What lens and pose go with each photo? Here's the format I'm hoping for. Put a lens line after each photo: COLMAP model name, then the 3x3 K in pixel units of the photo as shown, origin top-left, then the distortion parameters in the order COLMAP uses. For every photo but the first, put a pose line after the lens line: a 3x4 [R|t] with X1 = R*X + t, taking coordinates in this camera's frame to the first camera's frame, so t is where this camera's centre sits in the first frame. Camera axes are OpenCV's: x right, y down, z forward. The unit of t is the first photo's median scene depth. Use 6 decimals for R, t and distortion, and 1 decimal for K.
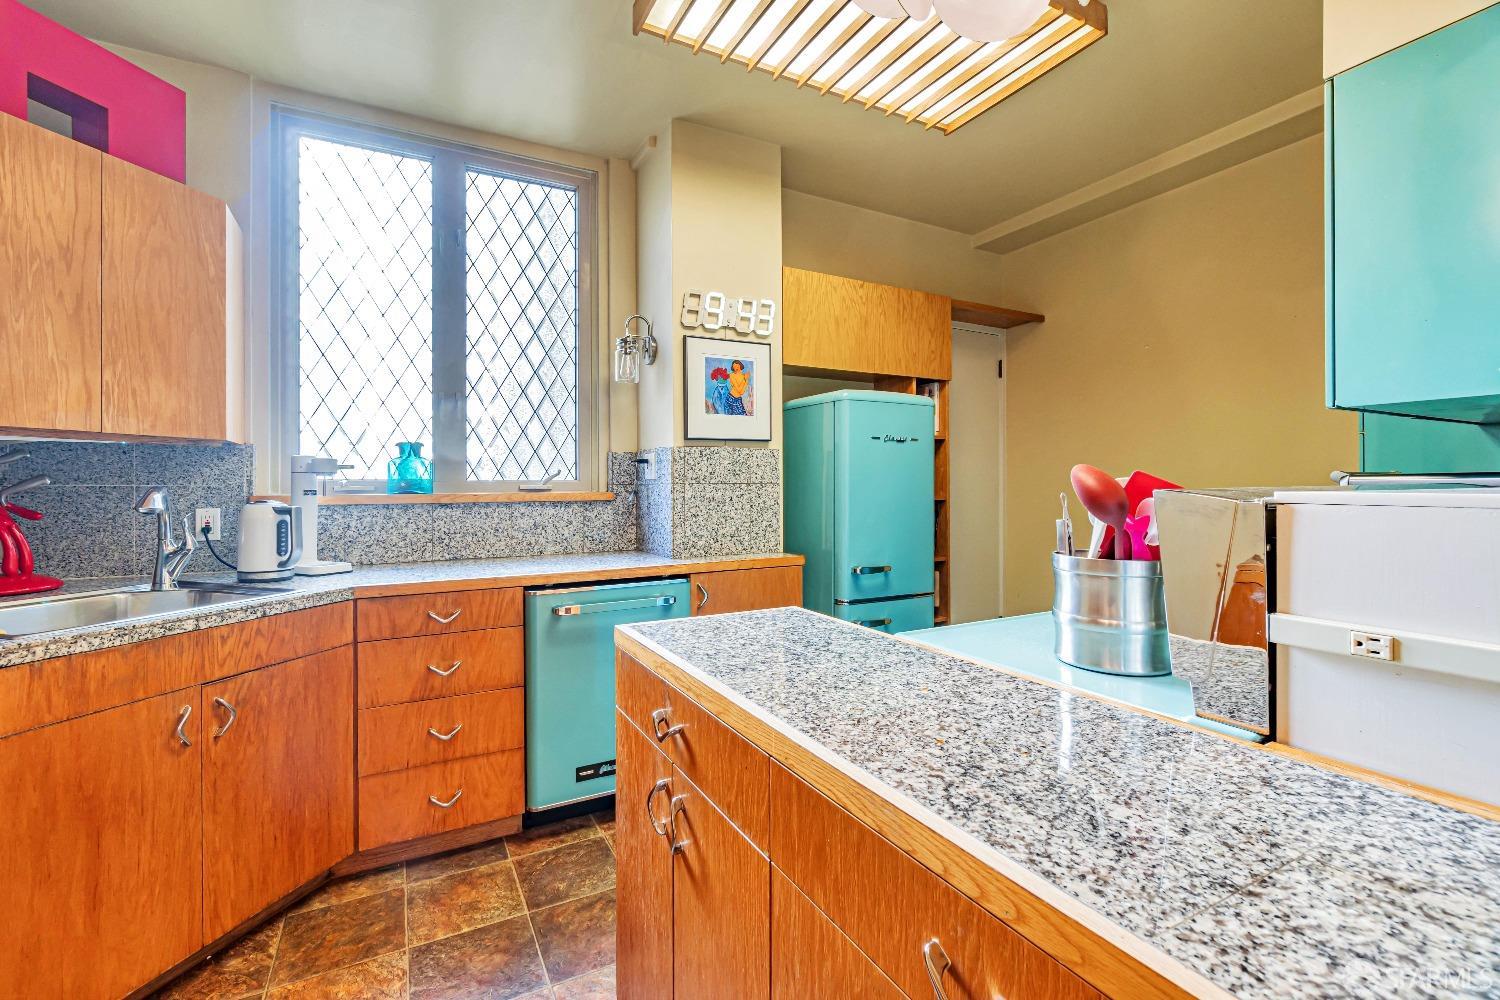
lens RADIAL K [[652.1, 0, 740.7], [0, 652.1, 477.9], [0, 0, 1]] dist [-0.005899, 0.002469]
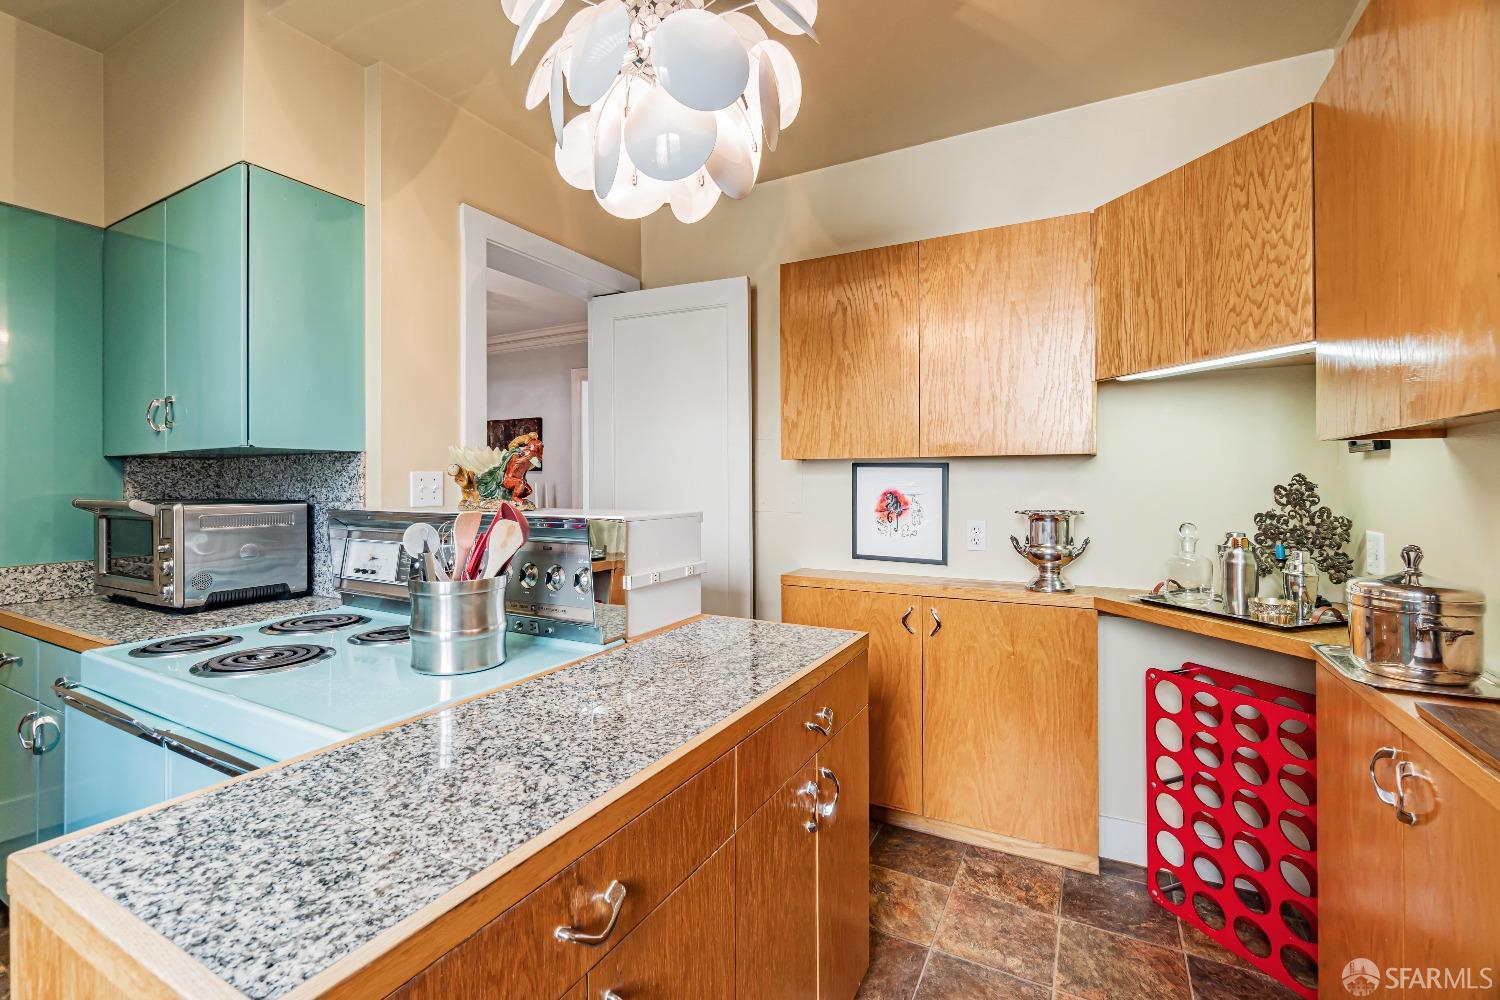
lens RADIAL K [[652.1, 0, 745.4], [0, 652.1, 491.9], [0, 0, 1]] dist [-0.005899, 0.002469]
pose [[-0.557170, -0.007014, 0.830369, -0.388825], [-0.005354, 0.999974, 0.004855, -0.023489], [-0.830381, -0.001741, -0.557193, 0.660584]]
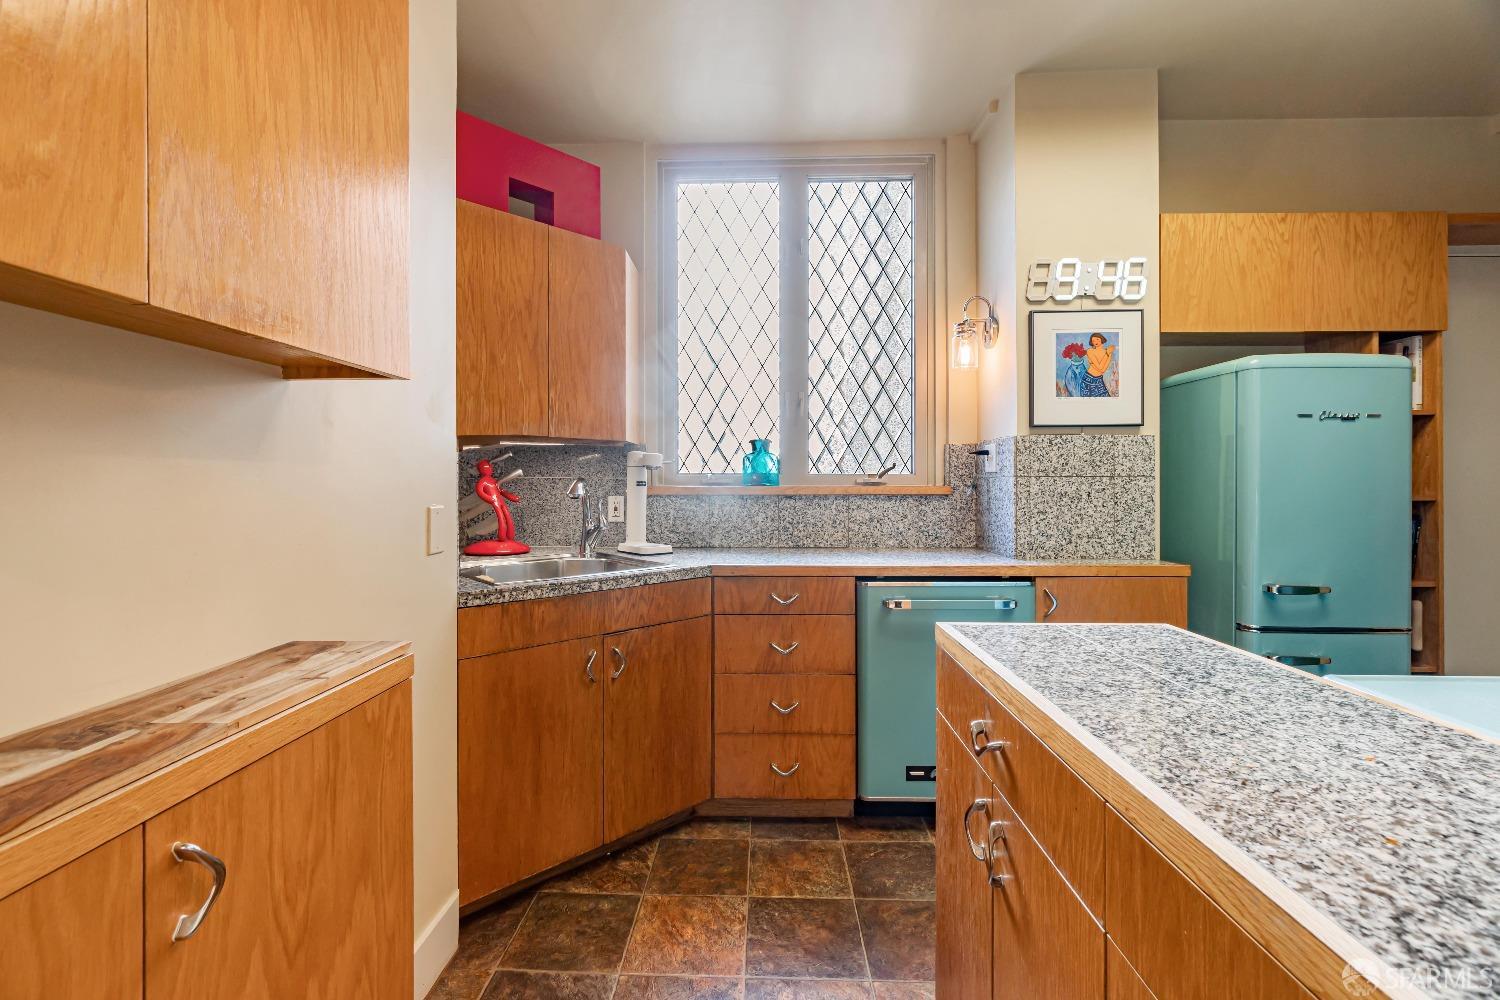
lens RADIAL K [[652.1, 0, 746.3], [0, 652.1, 479.3], [0, 0, 1]] dist [-0.005899, 0.002469]
pose [[0.870273, 0.000474, -0.492569, 0.021514], [0.001867, 0.999989, 0.004262, 0.011086], [0.492566, -0.004628, 0.870263, 0.036082]]
